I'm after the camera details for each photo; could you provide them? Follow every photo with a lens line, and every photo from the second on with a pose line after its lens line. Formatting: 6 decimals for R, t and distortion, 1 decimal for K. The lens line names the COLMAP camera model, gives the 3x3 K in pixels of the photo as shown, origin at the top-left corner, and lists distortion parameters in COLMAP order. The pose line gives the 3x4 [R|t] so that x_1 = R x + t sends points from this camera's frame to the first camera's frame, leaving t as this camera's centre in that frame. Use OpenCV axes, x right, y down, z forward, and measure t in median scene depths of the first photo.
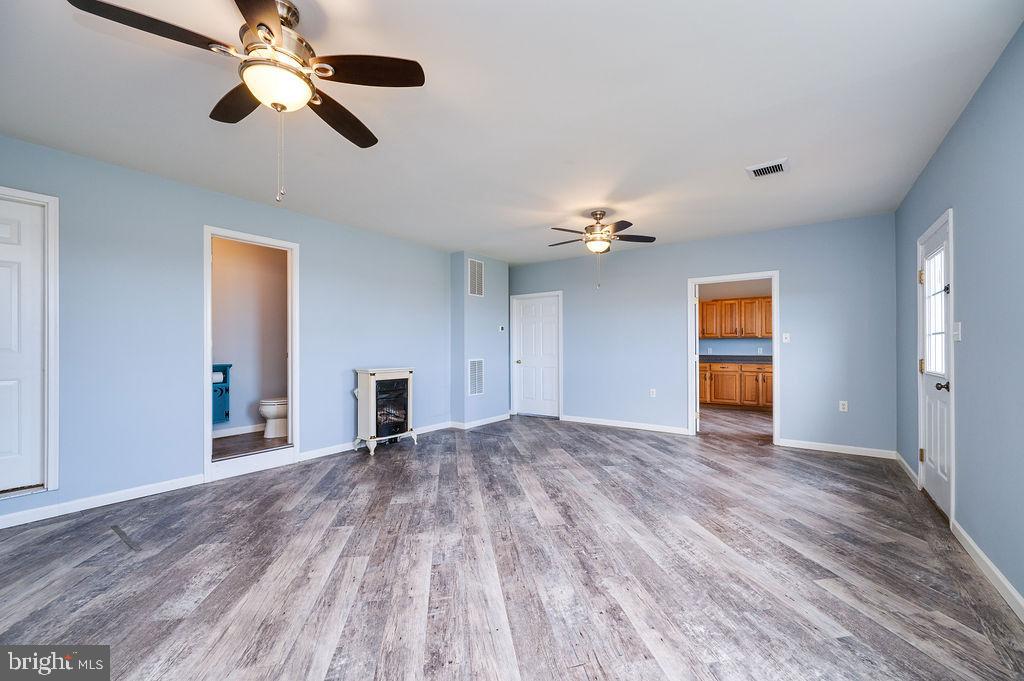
lens RADIAL K [[409.0, 0, 513.2], [0, 409.0, 342.2], [0, 0, 1]] dist [0.002653, 0.000032]
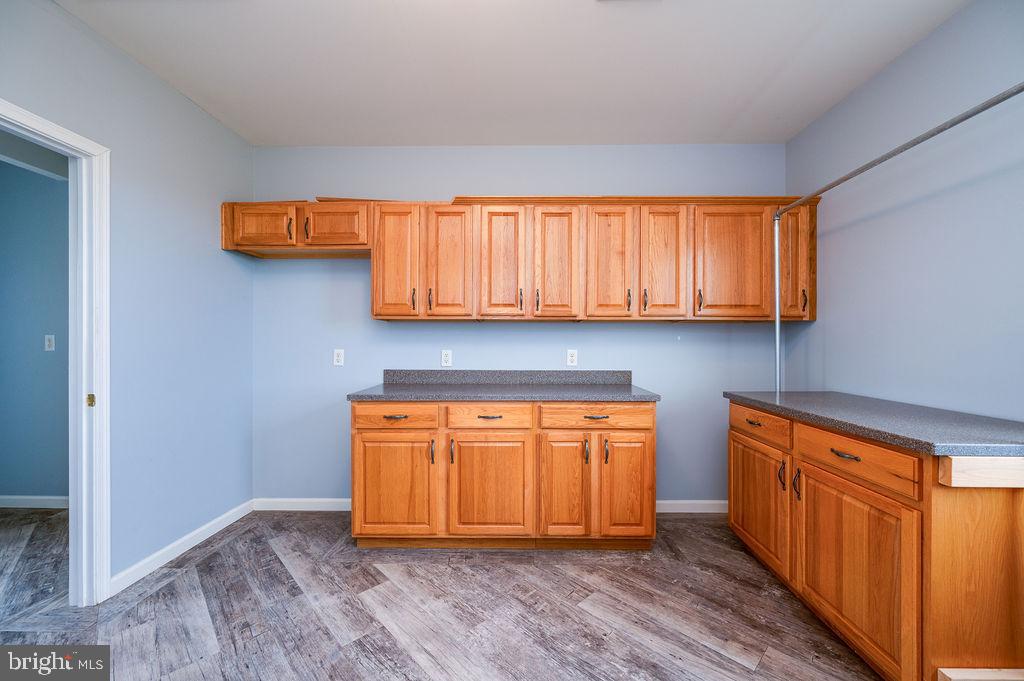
lens RADIAL K [[409.0, 0, 513.6], [0, 409.0, 341.6], [0, 0, 1]] dist [0.002653, 0.000032]
pose [[0.820347, 0.004849, 0.571845, 0.361511], [-0.007828, 0.999966, 0.002751, 0.006392], [-0.571812, -0.006733, 0.820357, 0.751373]]
